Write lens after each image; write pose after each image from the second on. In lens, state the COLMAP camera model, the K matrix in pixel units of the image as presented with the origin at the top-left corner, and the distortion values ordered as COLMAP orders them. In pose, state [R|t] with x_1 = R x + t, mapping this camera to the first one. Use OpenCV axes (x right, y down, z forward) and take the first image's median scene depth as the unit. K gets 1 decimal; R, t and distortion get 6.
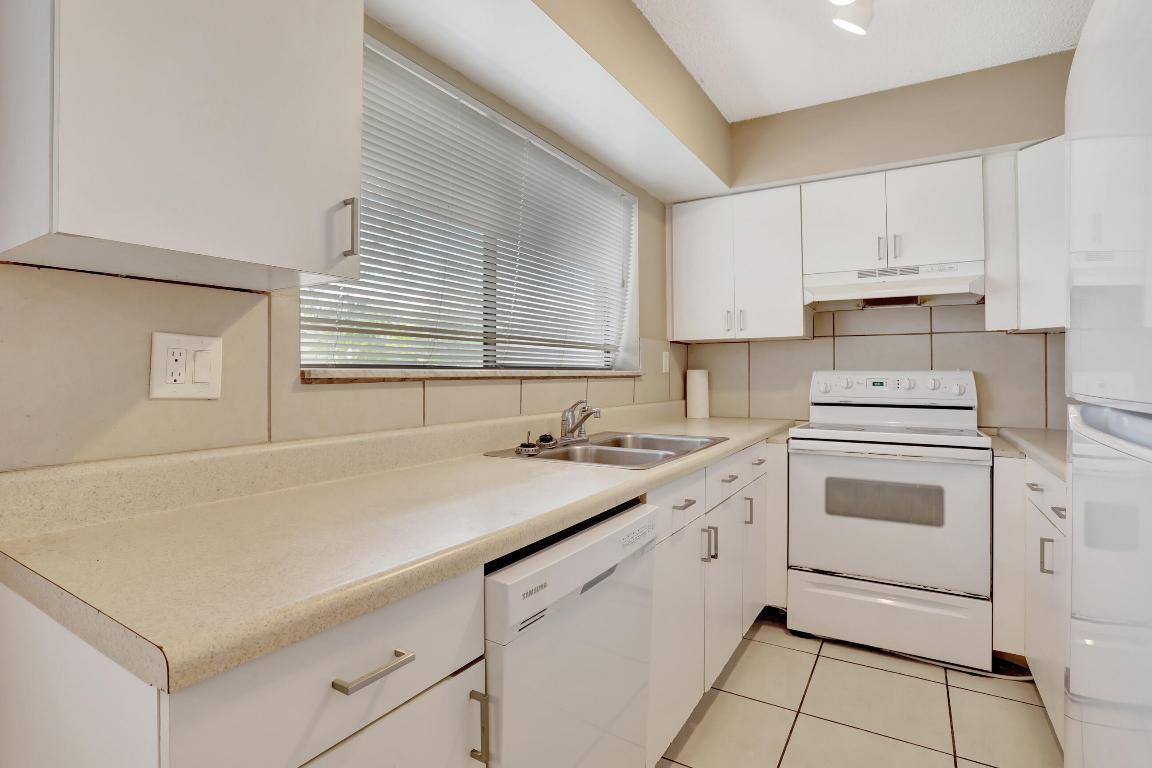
lens RADIAL K [[564.1, 0, 582.5], [0, 564.1, 368.2], [0, 0, 1]] dist [-0.054401, 0.019811]
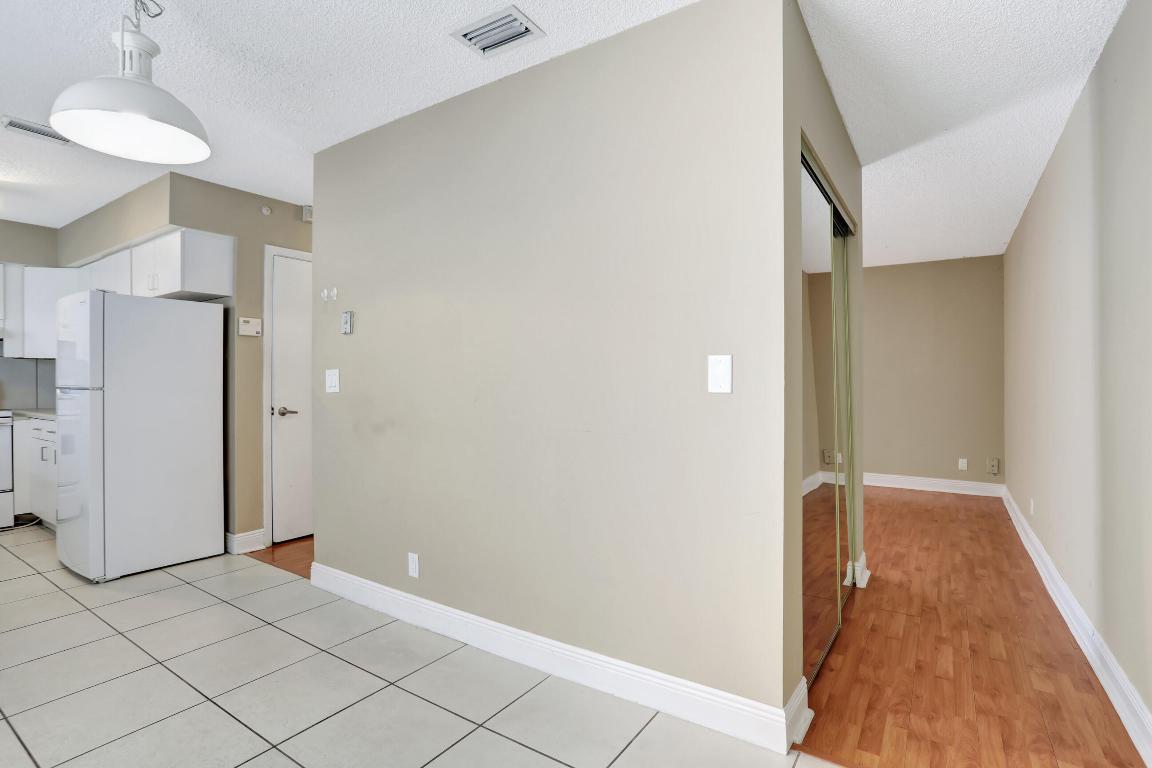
lens RADIAL K [[564.1, 0, 564.4], [0, 564.1, 380.6], [0, 0, 1]] dist [-0.054401, 0.019811]
pose [[0.064649, -0.004310, 0.997899, -0.934924], [-0.005007, 0.999977, 0.004643, -0.006700], [-0.997896, -0.005297, 0.064625, -0.965683]]
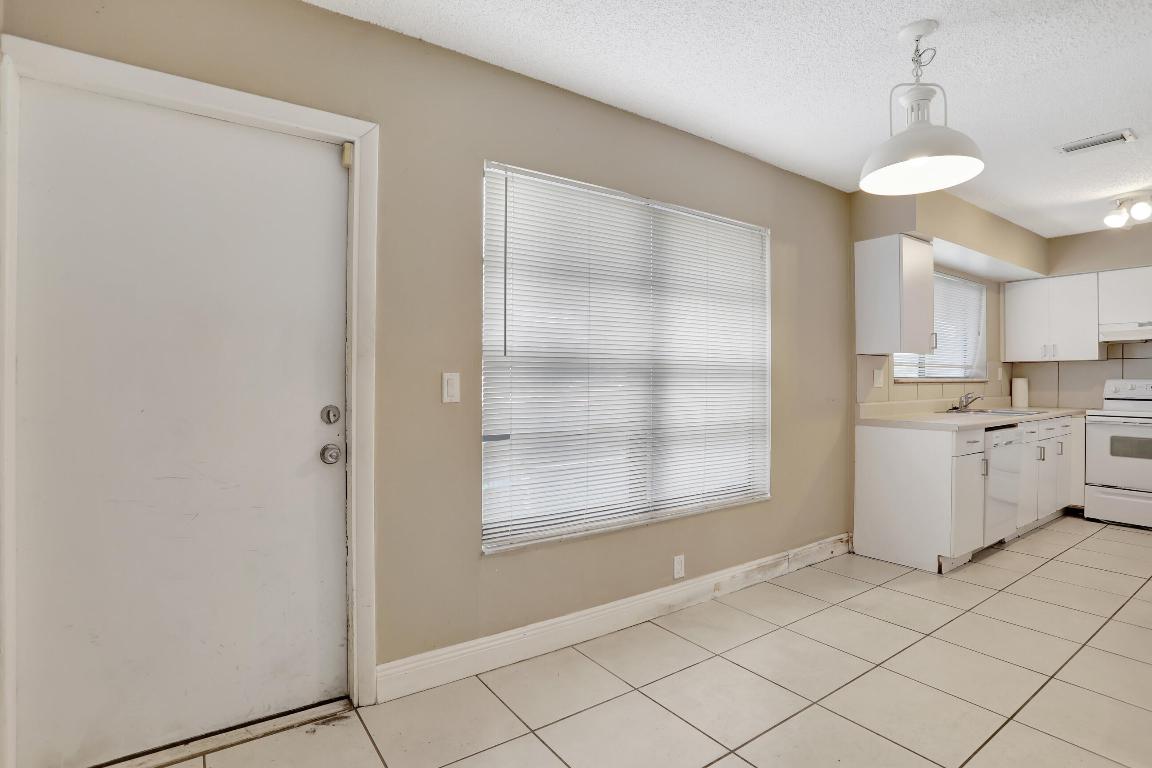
lens RADIAL K [[564.1, 0, 571.9], [0, 564.1, 383.7], [0, 0, 1]] dist [-0.054401, 0.019811]
pose [[0.912683, 0.006699, -0.408614, -0.441777], [0.000325, 0.999853, 0.017117, -0.012670], [0.408669, -0.015755, 0.912547, -1.324553]]
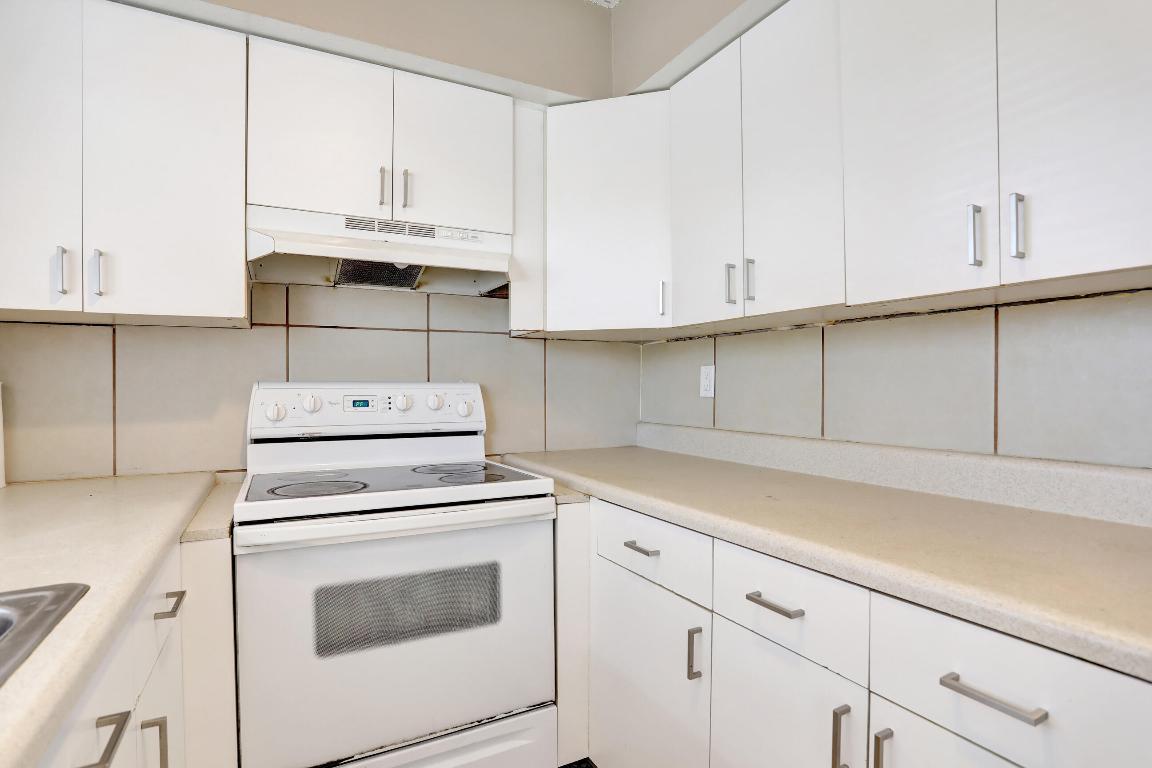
lens RADIAL K [[564.1, 0, 579.0], [0, 564.1, 388.0], [0, 0, 1]] dist [-0.054401, 0.019811]
pose [[0.513175, -0.006968, 0.858256, 0.111790], [-0.005468, 0.999920, 0.011387, 0.001516], [-0.858267, -0.010537, 0.513096, 0.487528]]
